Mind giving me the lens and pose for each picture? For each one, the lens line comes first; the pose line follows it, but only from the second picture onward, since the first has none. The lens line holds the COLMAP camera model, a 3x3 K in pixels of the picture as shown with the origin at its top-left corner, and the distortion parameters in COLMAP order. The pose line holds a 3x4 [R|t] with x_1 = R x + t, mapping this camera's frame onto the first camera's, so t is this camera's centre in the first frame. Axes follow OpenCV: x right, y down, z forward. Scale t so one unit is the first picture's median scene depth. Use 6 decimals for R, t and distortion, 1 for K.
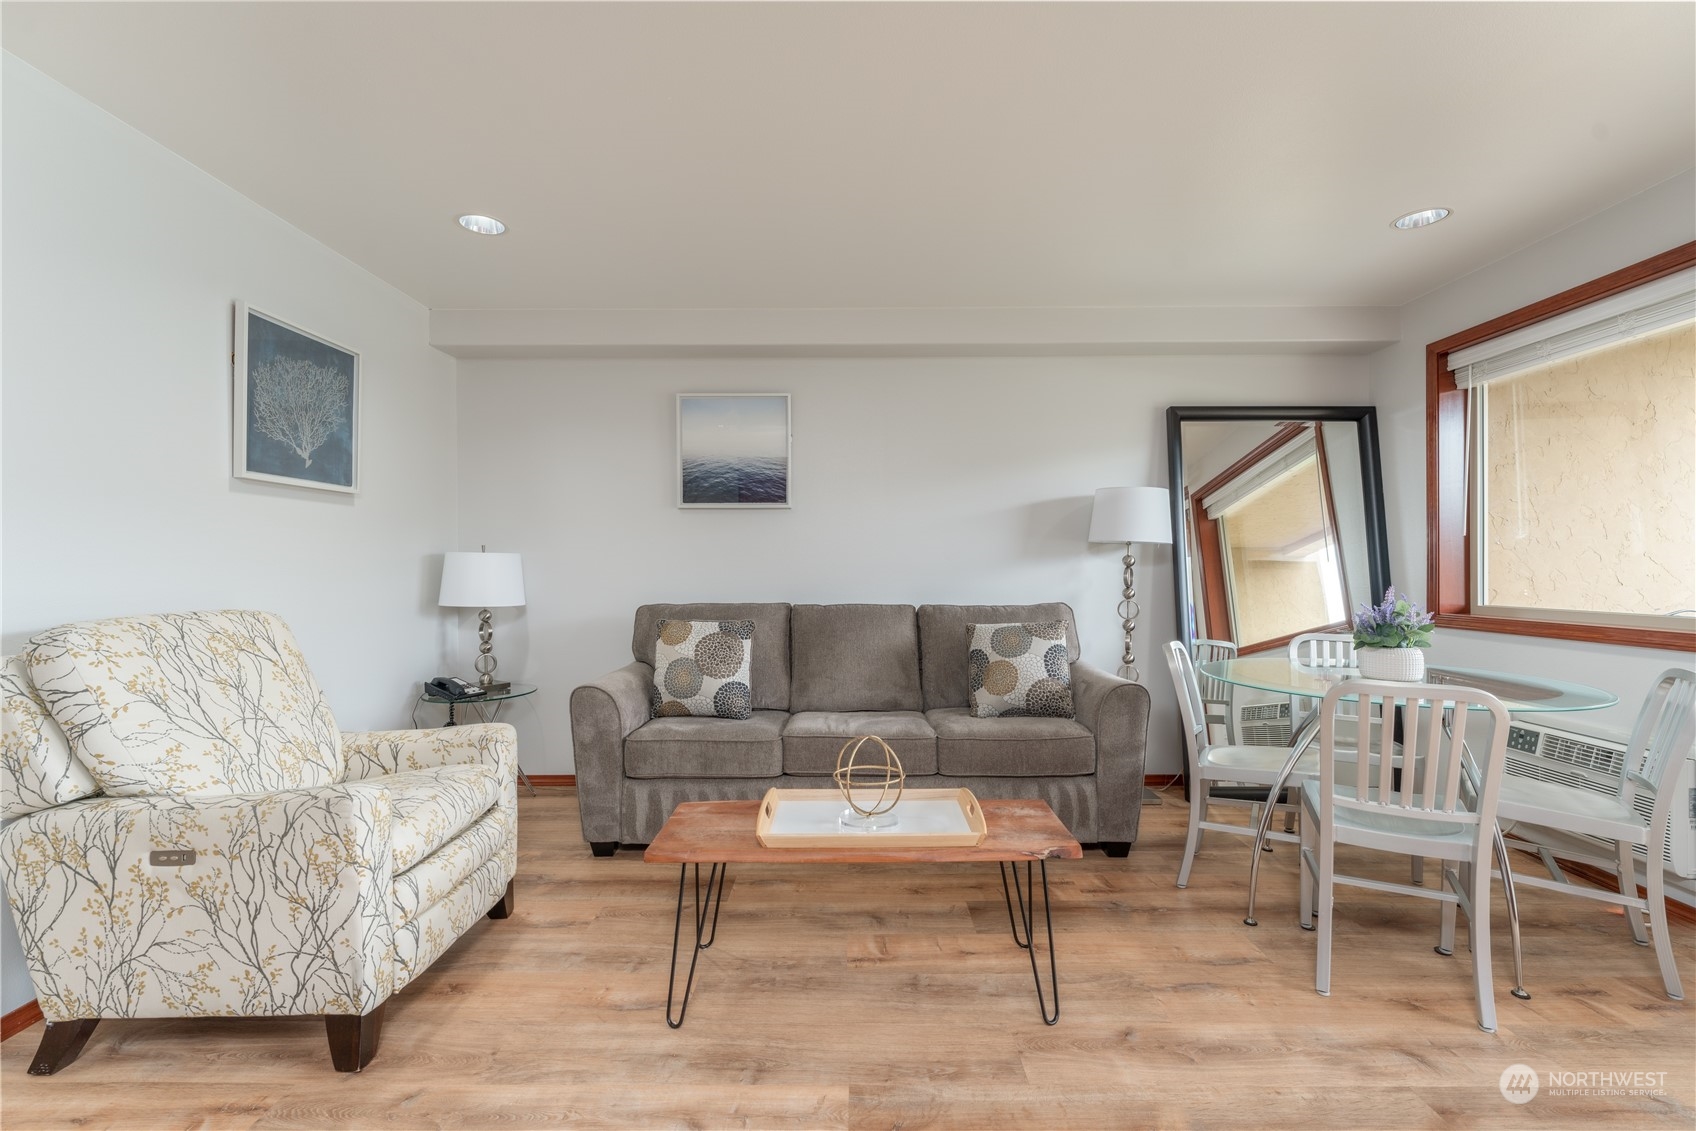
lens RADIAL K [[732.8, 0, 852.1], [0, 732.8, 568.9], [0, 0, 1]] dist [-0.001022, -0.000104]
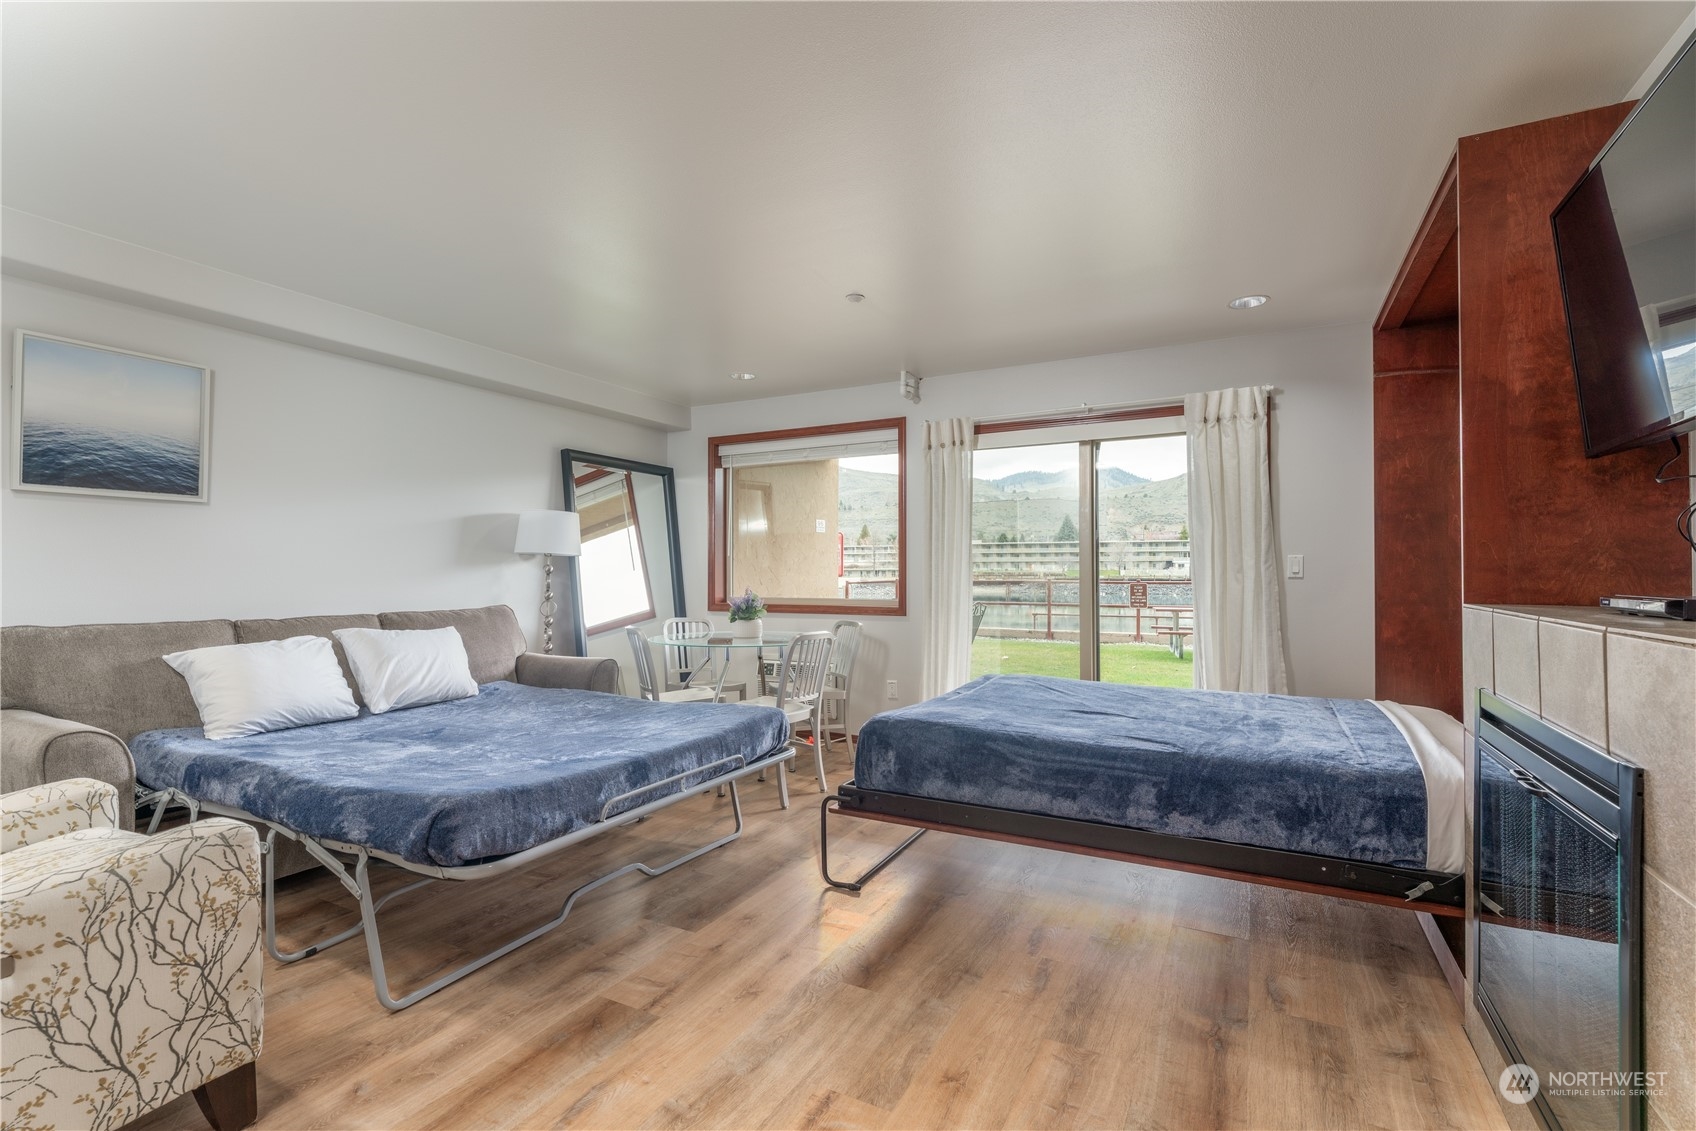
lens RADIAL K [[769.6, 0, 848.0], [0, 769.6, 565.5], [0, 0, 1]] dist [-0.009166, 0.001337]
pose [[0.458997, 0.011148, 0.888368, -0.819348], [0.000539, 0.999918, -0.012826, -0.000260], [-0.888438, 0.006366, 0.458953, -0.074485]]
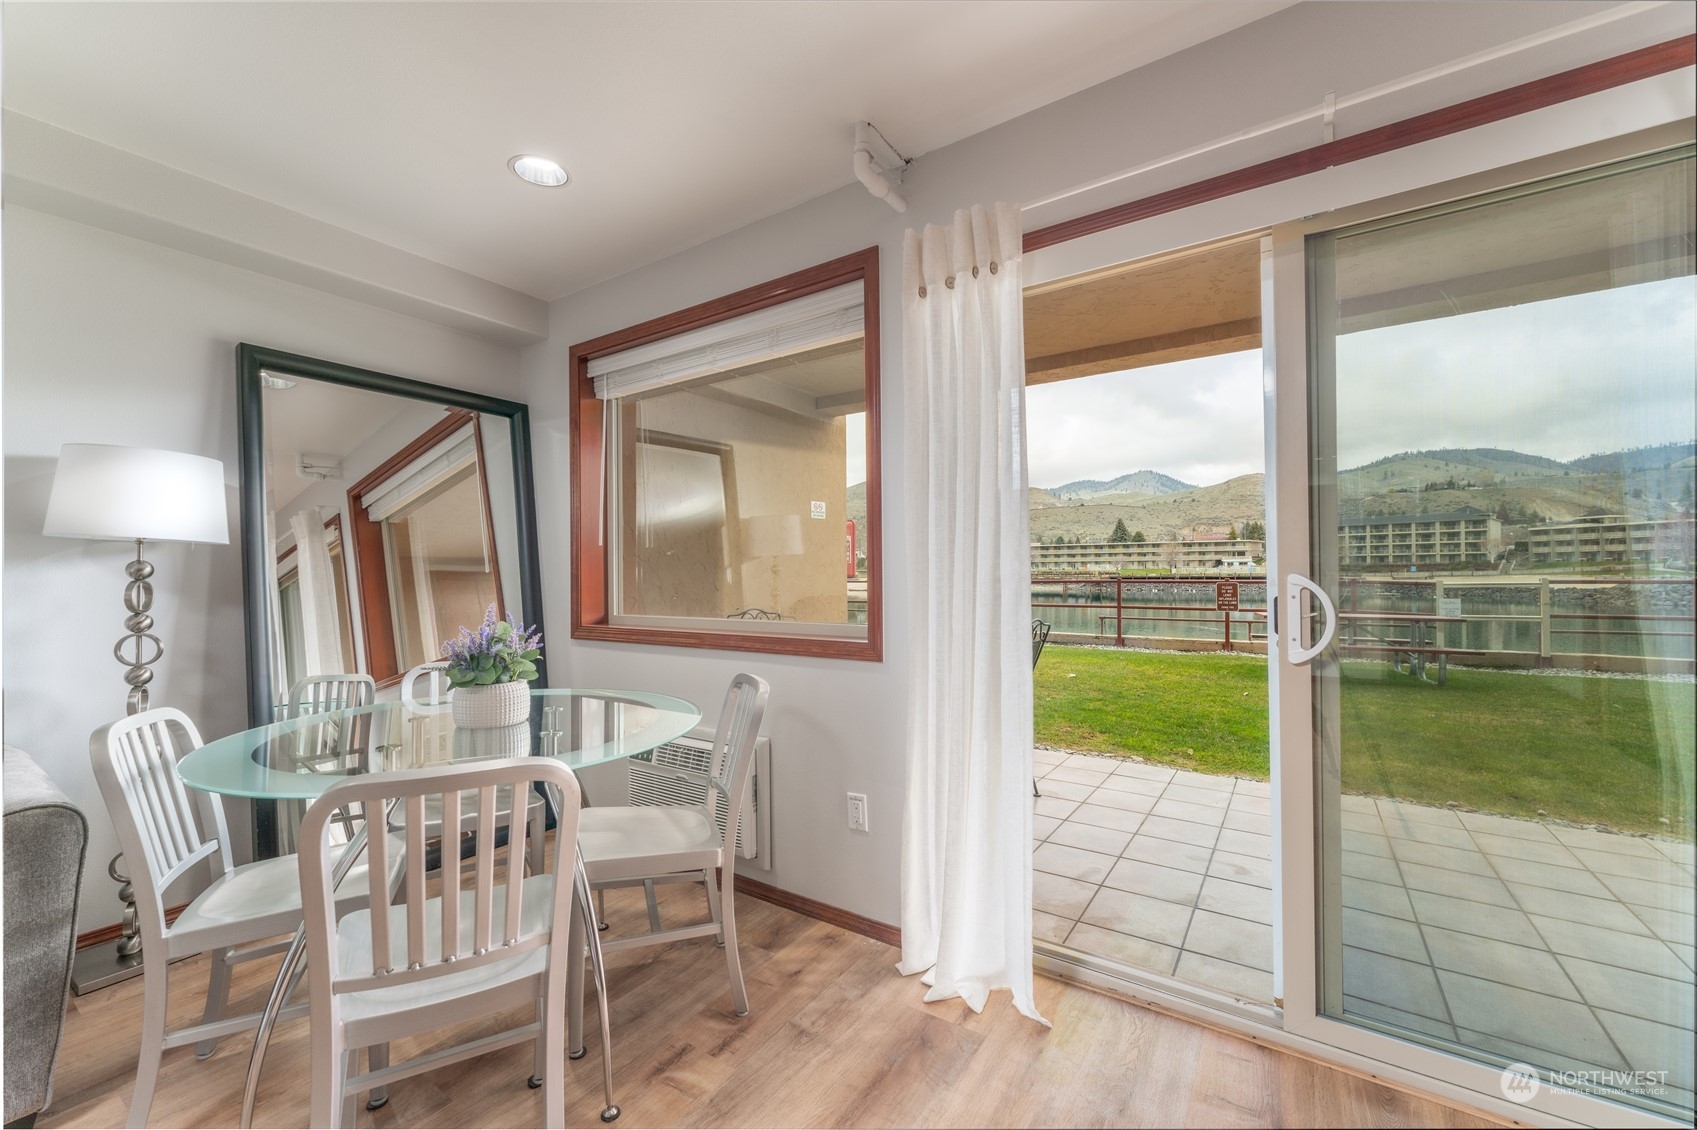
lens RADIAL K [[674.5, 0, 848.5], [0, 674.5, 565.0], [0, 0, 1]] dist [0.000451, -0.000277]
pose [[0.549897, 0.009175, 0.835182, 0.348526], [0.007455, 0.999846, -0.015892, -0.002756], [-0.835199, 0.014965, 0.549744, 0.295051]]
